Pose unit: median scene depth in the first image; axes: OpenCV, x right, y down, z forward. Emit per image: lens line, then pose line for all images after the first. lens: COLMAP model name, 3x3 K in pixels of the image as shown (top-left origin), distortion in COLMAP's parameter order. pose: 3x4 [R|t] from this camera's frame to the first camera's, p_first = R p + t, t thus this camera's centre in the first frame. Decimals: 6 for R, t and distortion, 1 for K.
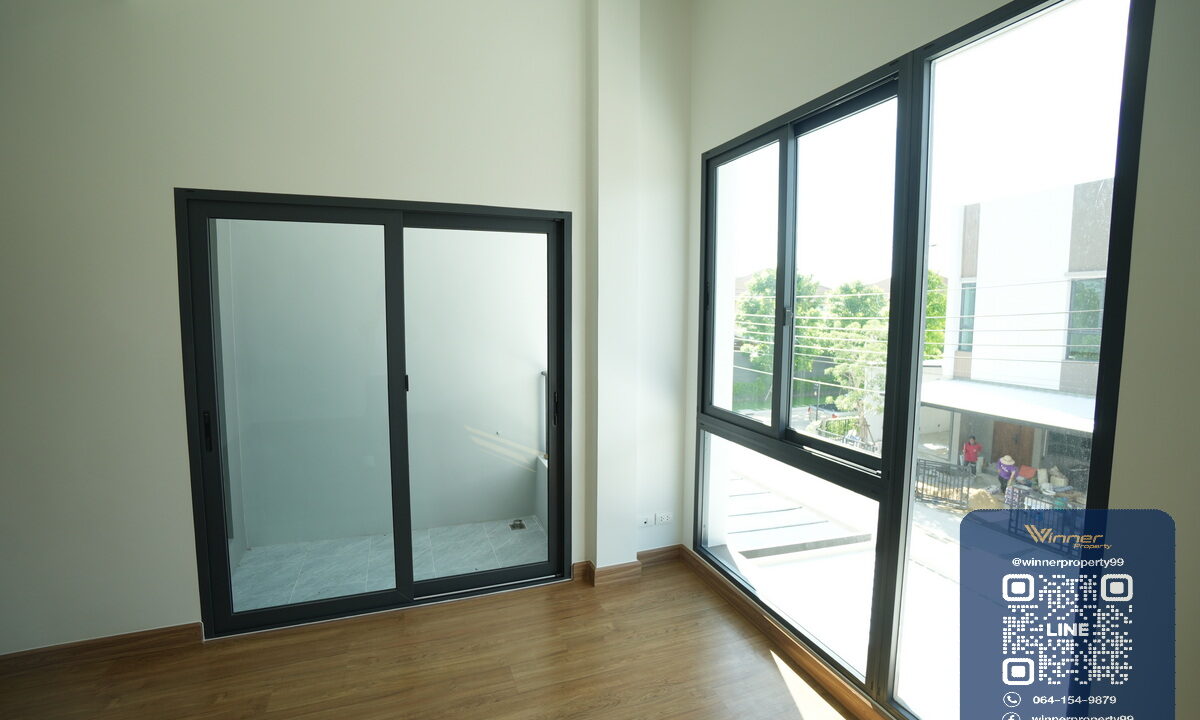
lens RADIAL K [[524.8, 0, 597.1], [0, 524.8, 359.2], [0, 0, 1]] dist [-0.045078, 0.005079]
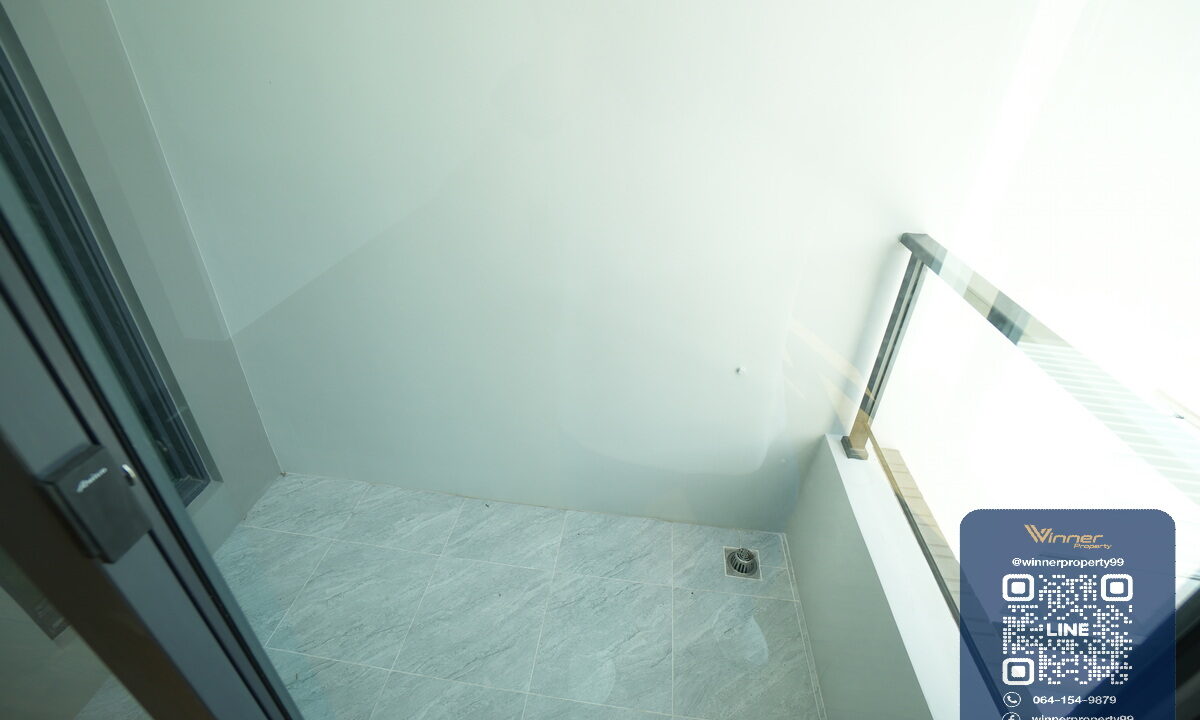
lens RADIAL K [[524.8, 0, 603.1], [0, 524.8, 358.5], [0, 0, 1]] dist [-0.045078, 0.005079]
pose [[0.885244, 0.256556, -0.387972, -0.140255], [-0.059252, 0.889526, 0.453025, -0.042194], [0.461338, -0.378050, 0.802649, 0.697123]]
